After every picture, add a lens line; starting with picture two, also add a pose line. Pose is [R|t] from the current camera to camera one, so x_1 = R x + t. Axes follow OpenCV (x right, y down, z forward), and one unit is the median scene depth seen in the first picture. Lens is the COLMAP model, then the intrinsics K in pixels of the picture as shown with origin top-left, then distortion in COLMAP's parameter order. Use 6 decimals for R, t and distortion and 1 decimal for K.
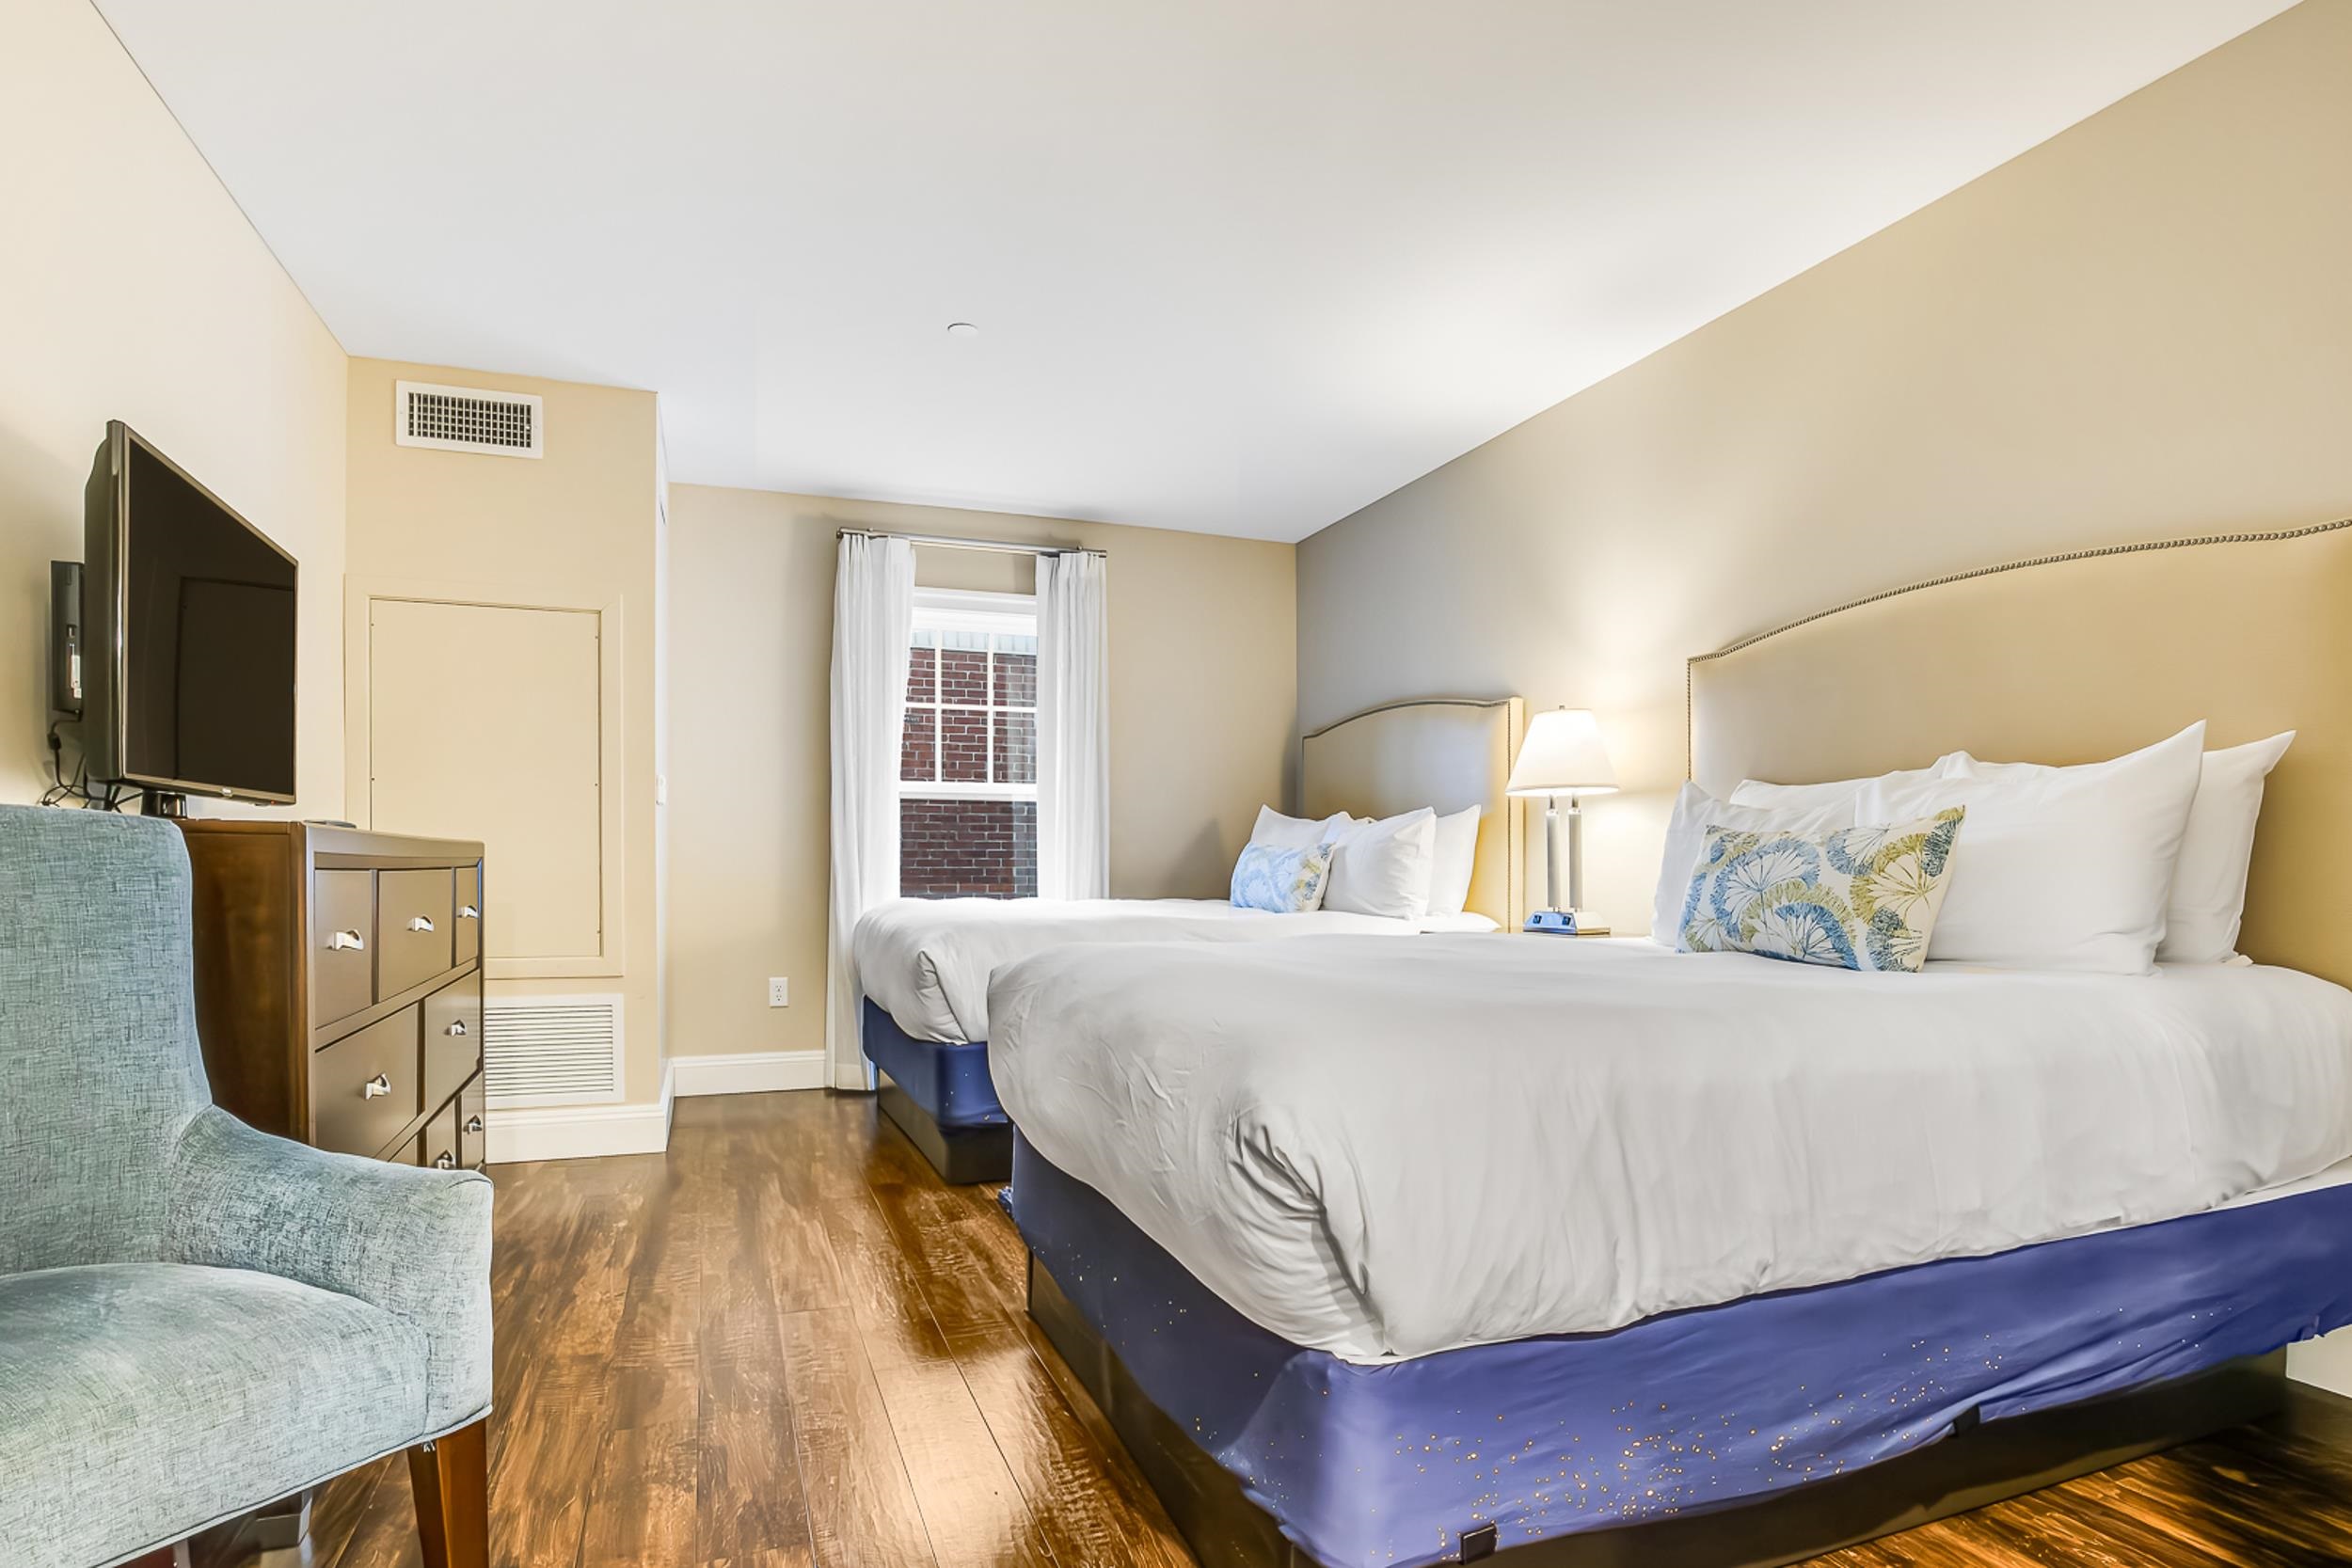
lens RADIAL K [[1220.2, 0, 1189.4], [0, 1220.2, 857.9], [0, 0, 1]] dist [-0.073194, 0.039348]
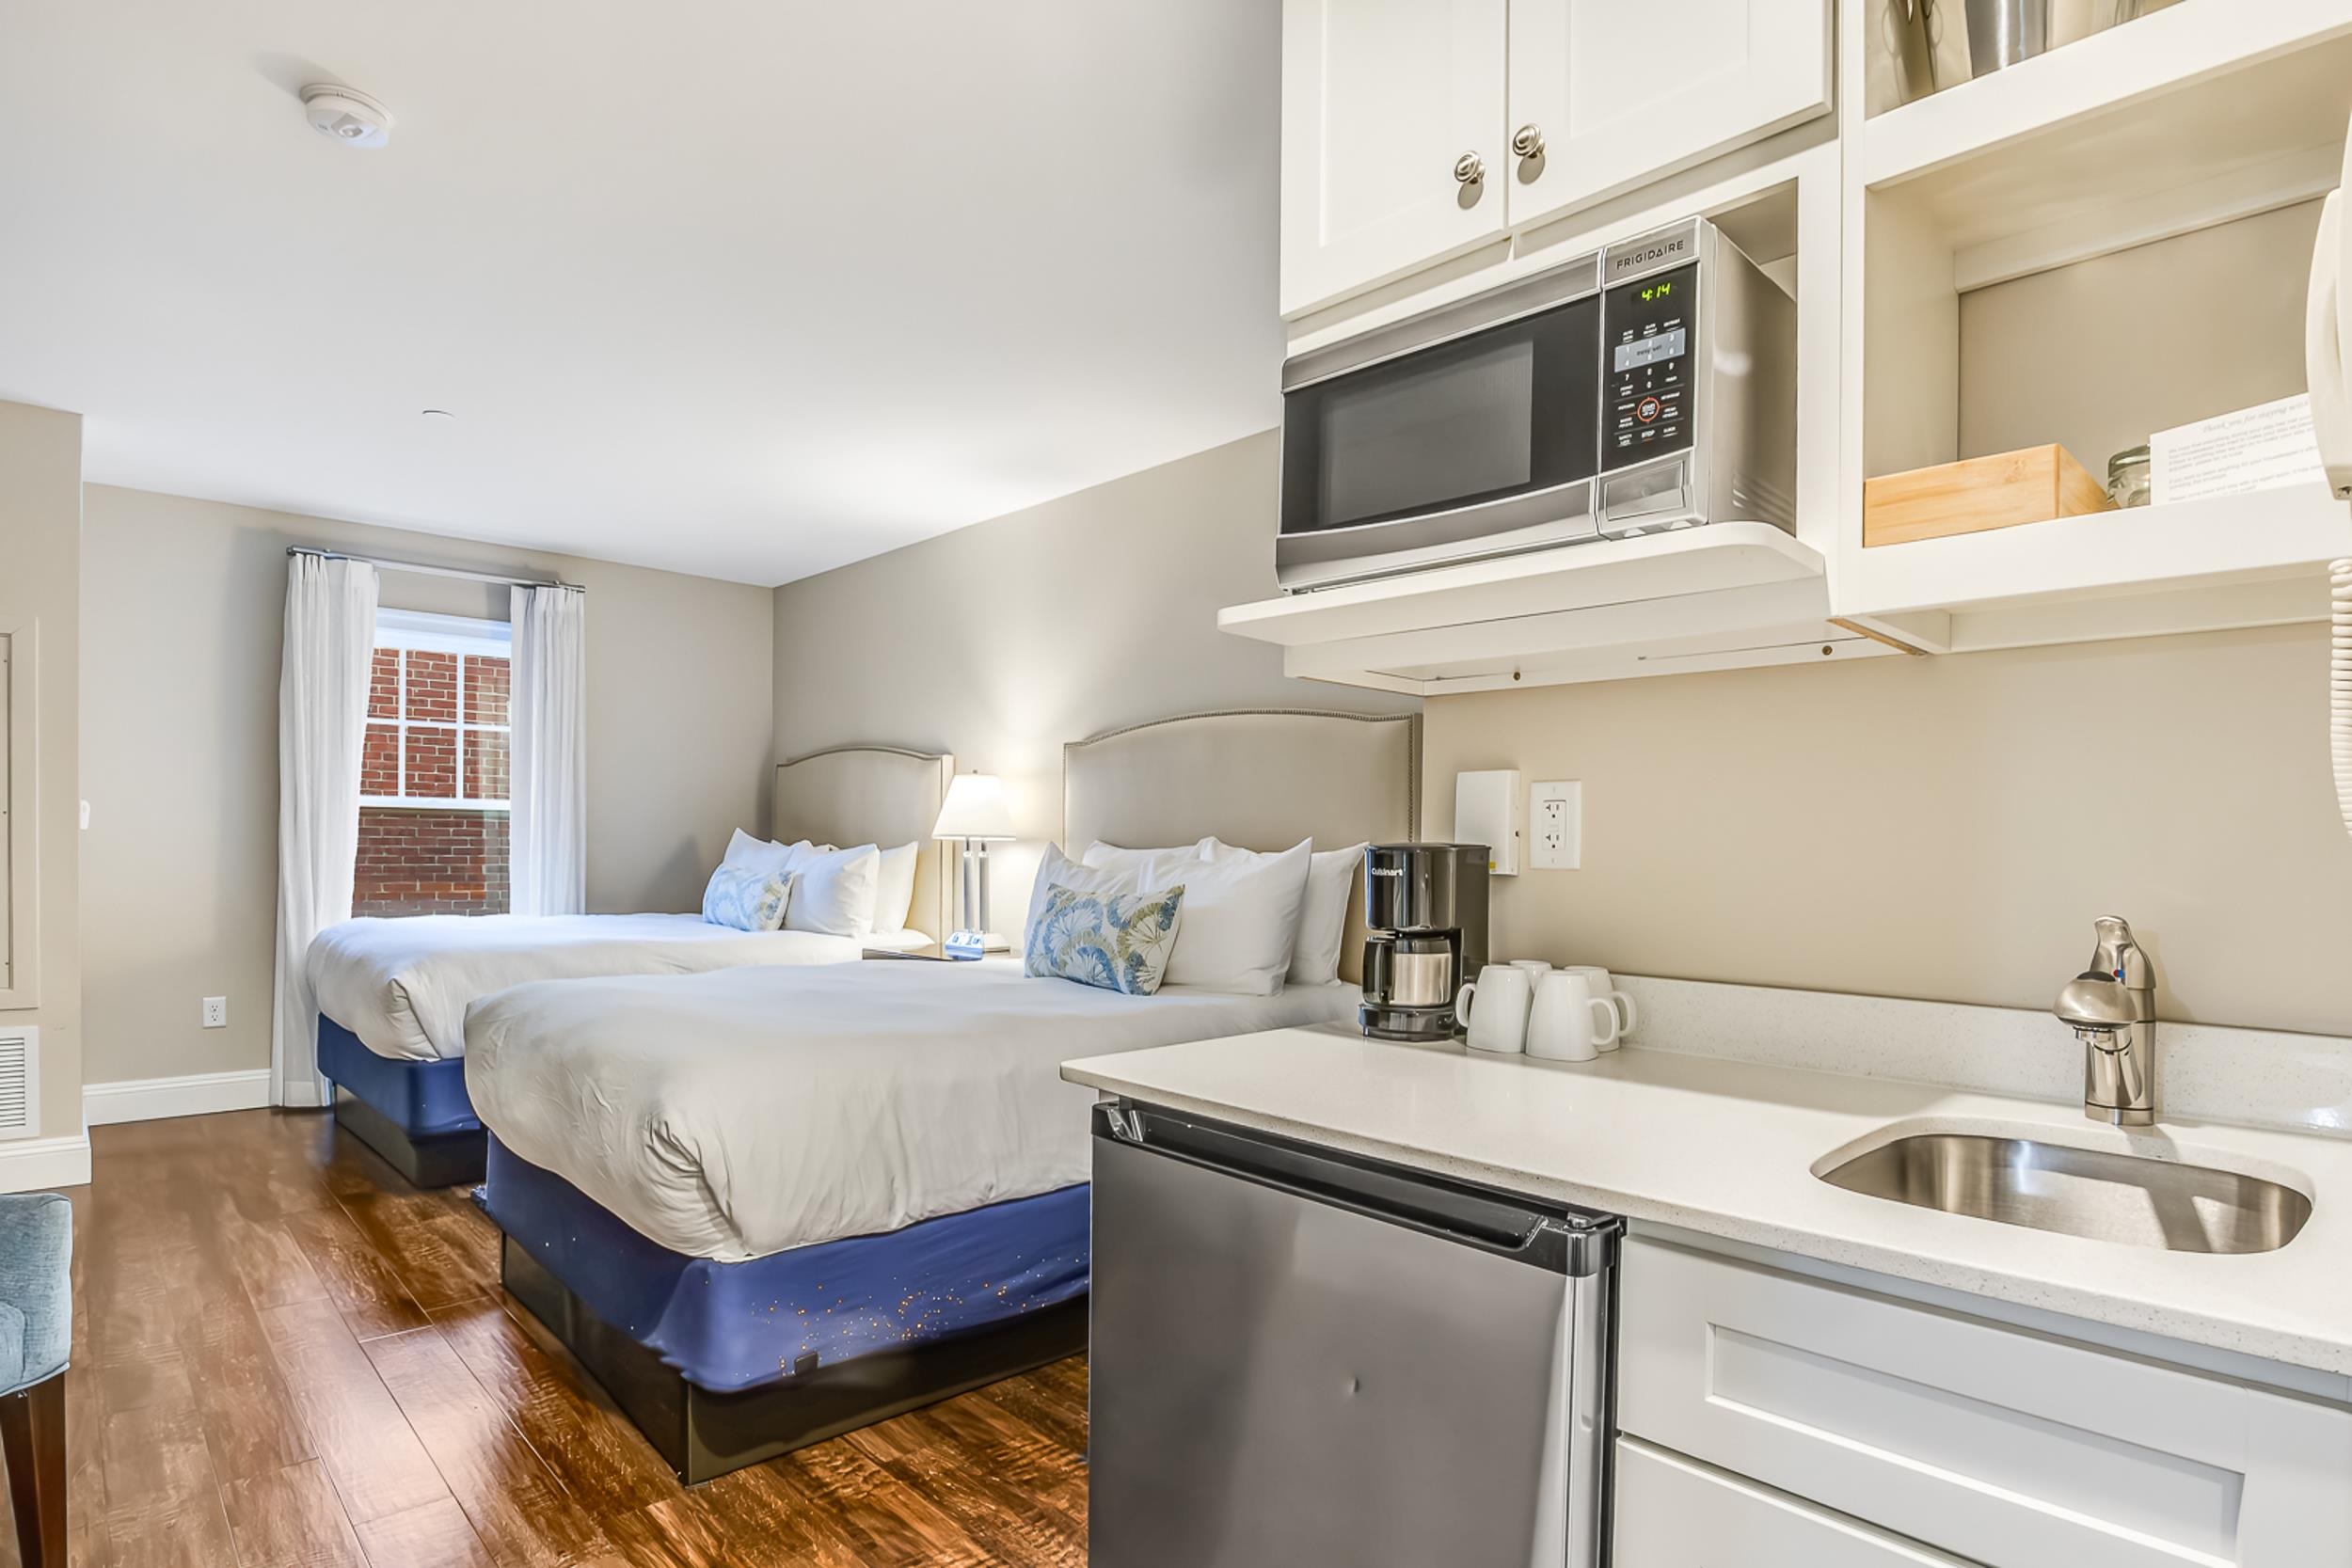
lens RADIAL K [[1233.1, 0, 1186.6], [0, 1233.1, 859.6], [0, 0, 1]] dist [-0.045945, 0.018100]
pose [[0.927526, 0.007574, 0.373681, 0.045682], [-0.015986, 0.999684, 0.019417, -0.083716], [-0.373416, -0.023983, 0.927354, -0.371800]]
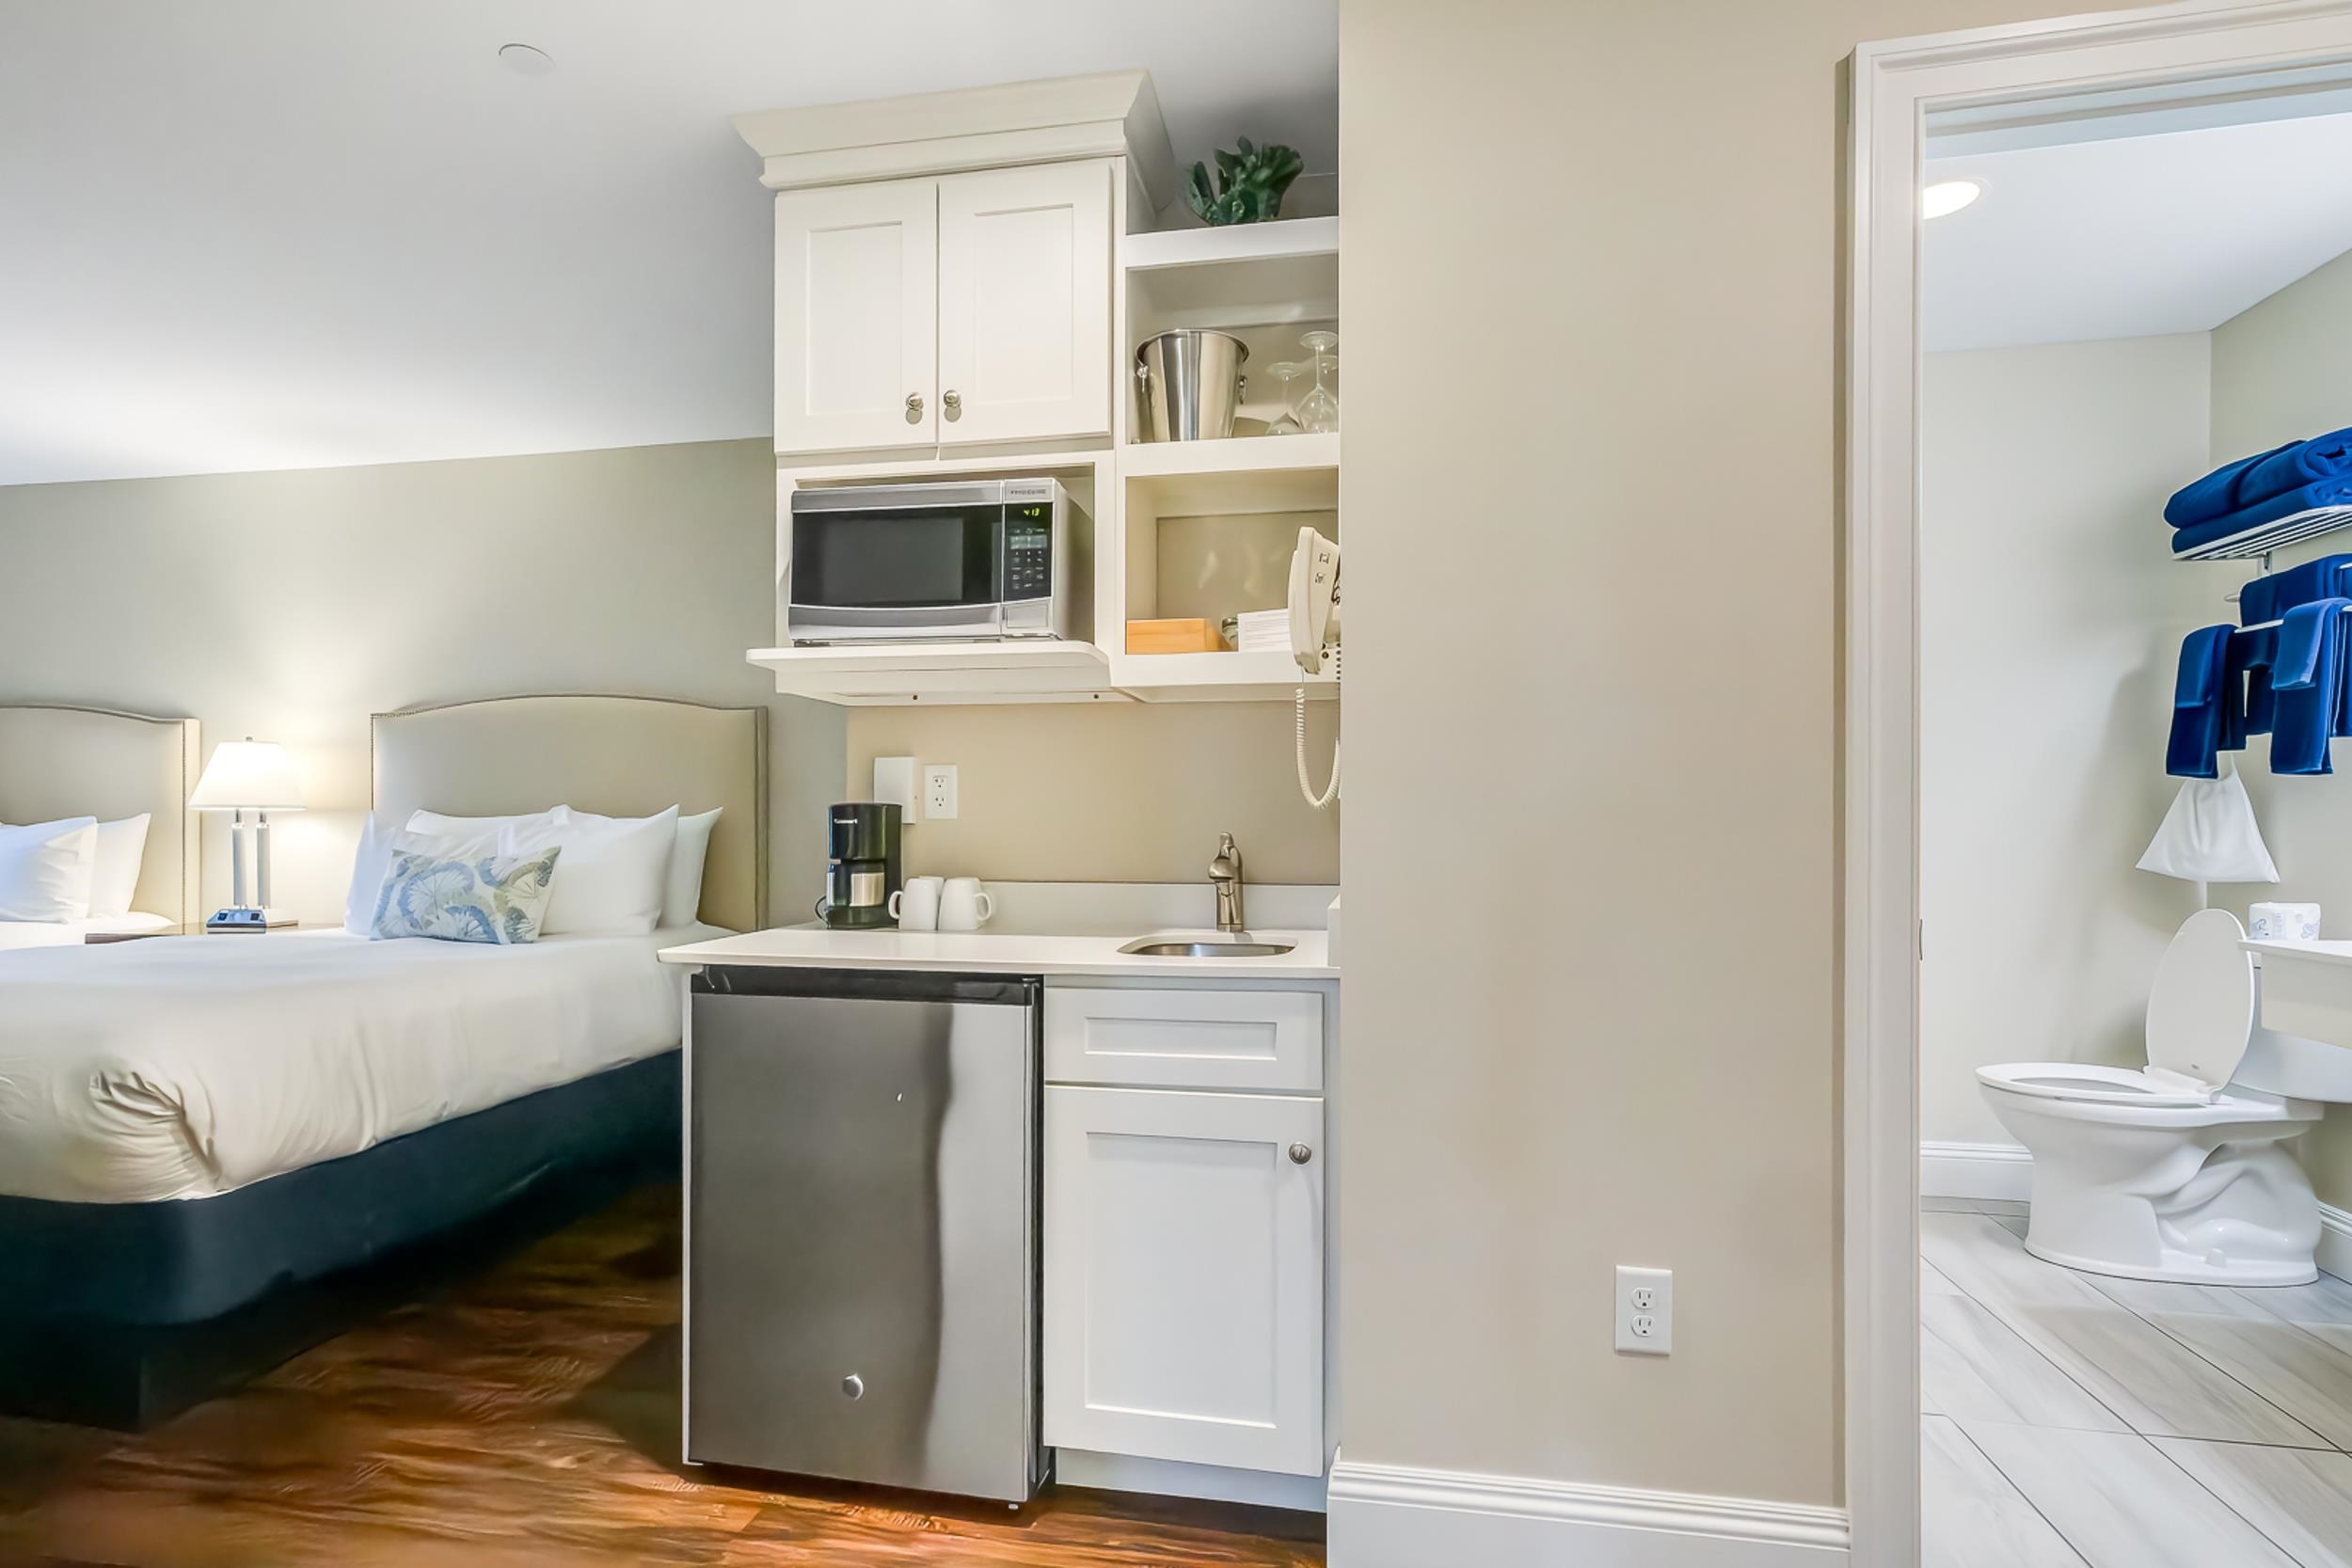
lens RADIAL K [[1193.7, 0, 1173.2], [0, 1193.7, 820.0], [0, 0, 1]] dist [-0.025816, 0.022860]
pose [[0.527890, 0.001665, 0.849311, -0.283683], [-0.006768, 0.999975, 0.002246, -0.072095], [-0.849286, -0.006933, 0.527888, -0.543574]]
